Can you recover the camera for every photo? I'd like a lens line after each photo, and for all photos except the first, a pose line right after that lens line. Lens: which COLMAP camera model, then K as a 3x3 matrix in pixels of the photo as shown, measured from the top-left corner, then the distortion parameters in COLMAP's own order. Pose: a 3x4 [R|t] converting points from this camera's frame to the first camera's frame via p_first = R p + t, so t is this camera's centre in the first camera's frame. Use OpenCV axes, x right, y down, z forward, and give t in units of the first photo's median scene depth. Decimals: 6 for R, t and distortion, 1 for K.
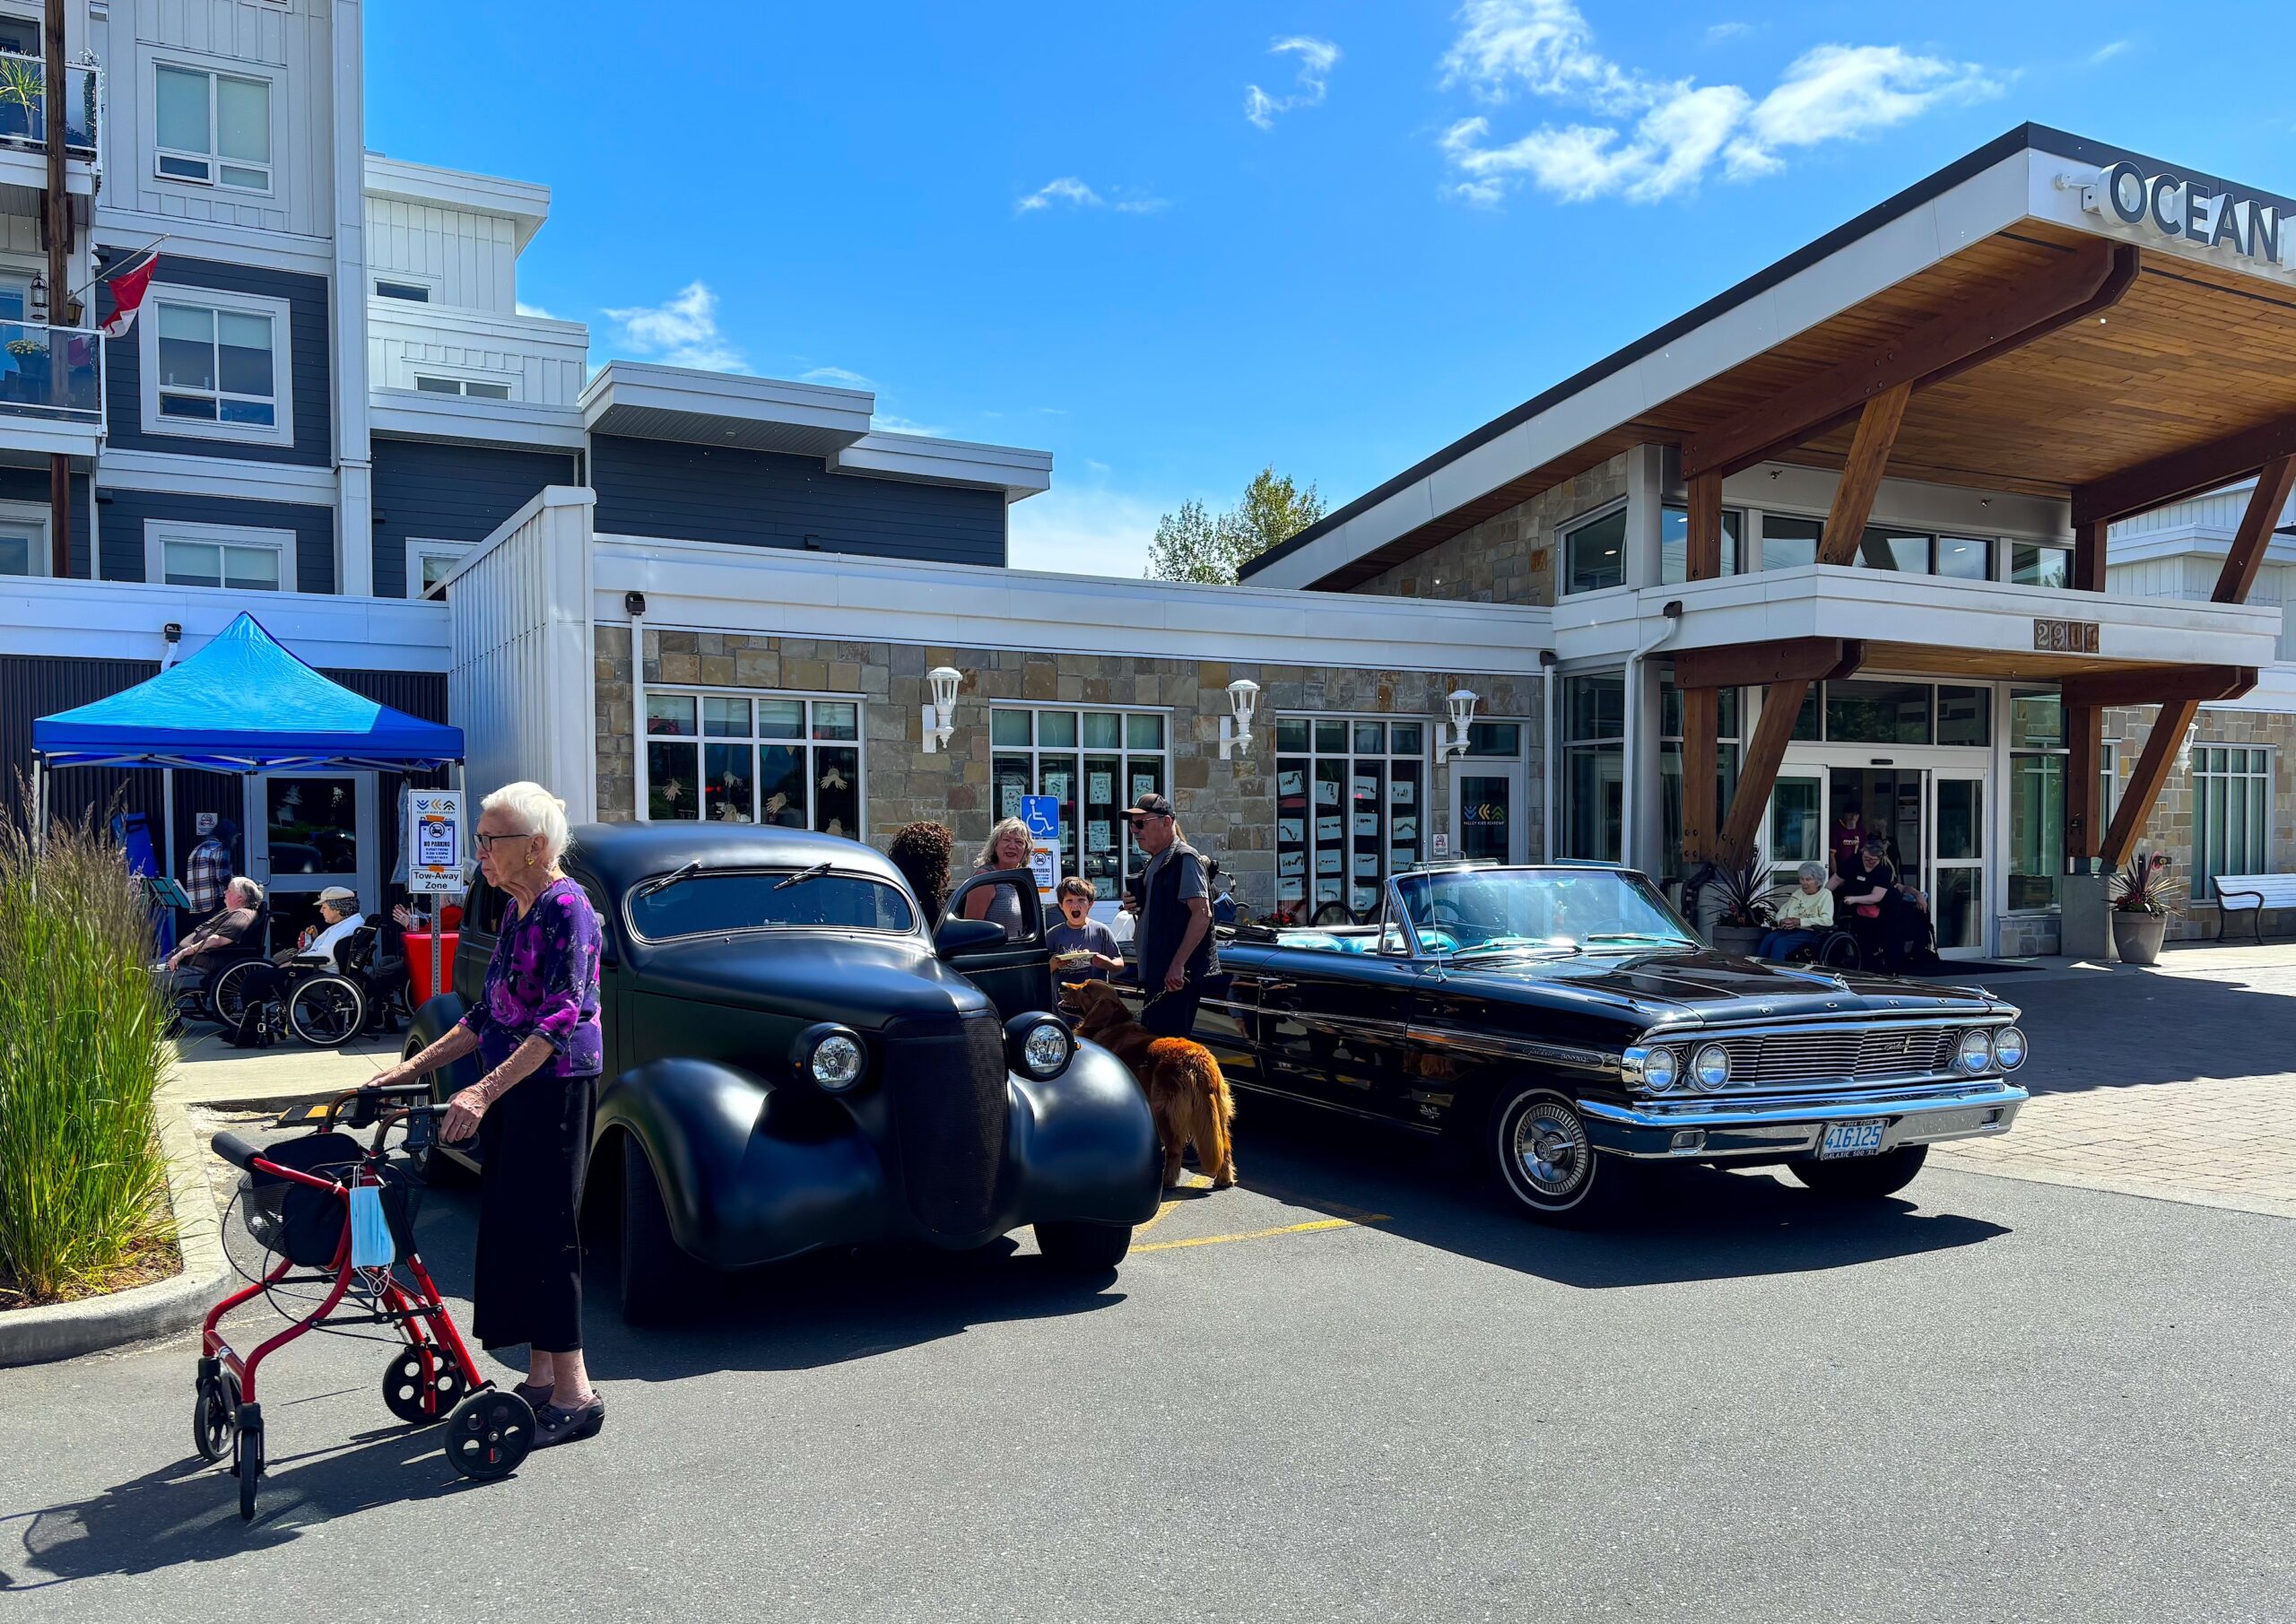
lens RADIAL K [[1834.8, 0, 1151.3], [0, 1834.8, 902.6], [0, 0, 1]] dist [0.033353, -0.010063]
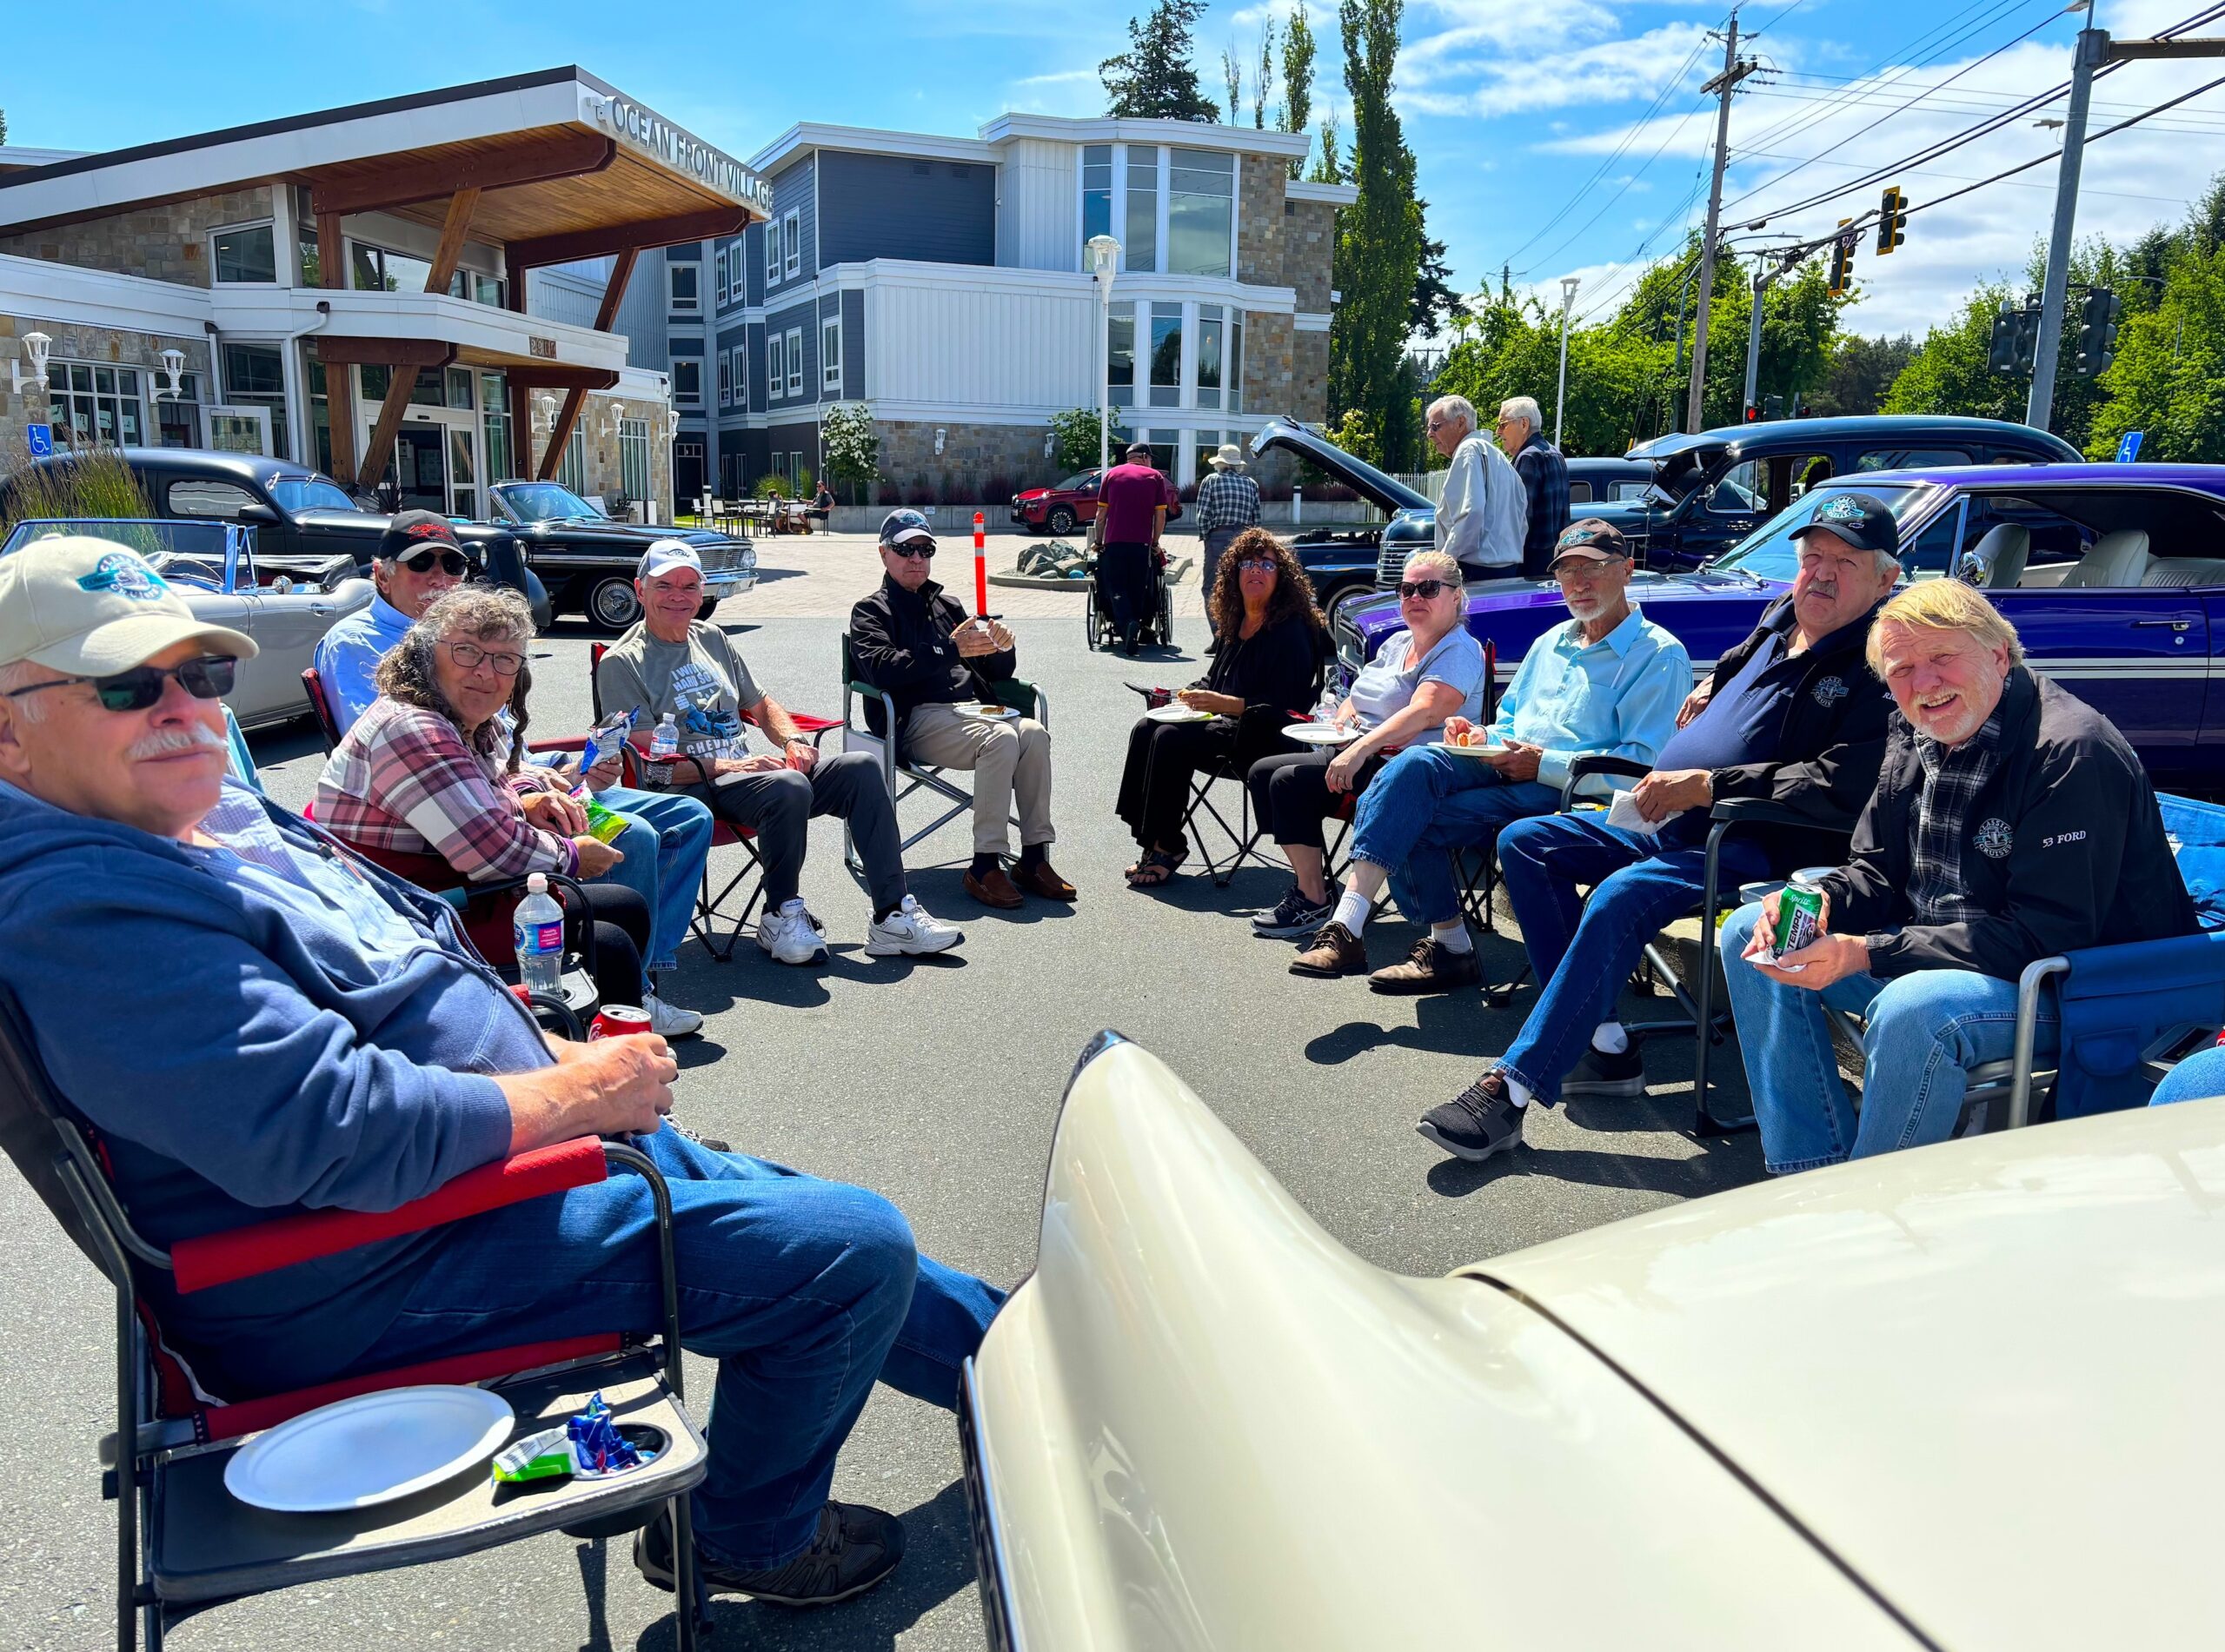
lens RADIAL K [[1724.2, 0, 1112.5], [0, 1724.2, 826.0], [0, 0, 1]] dist [0.027855, -0.004439]
pose [[0.586640, -0.141506, 0.797389, -0.505129], [0.008147, 0.985598, 0.168912, 0.021019], [-0.809807, -0.092594, 0.579344, -0.353925]]
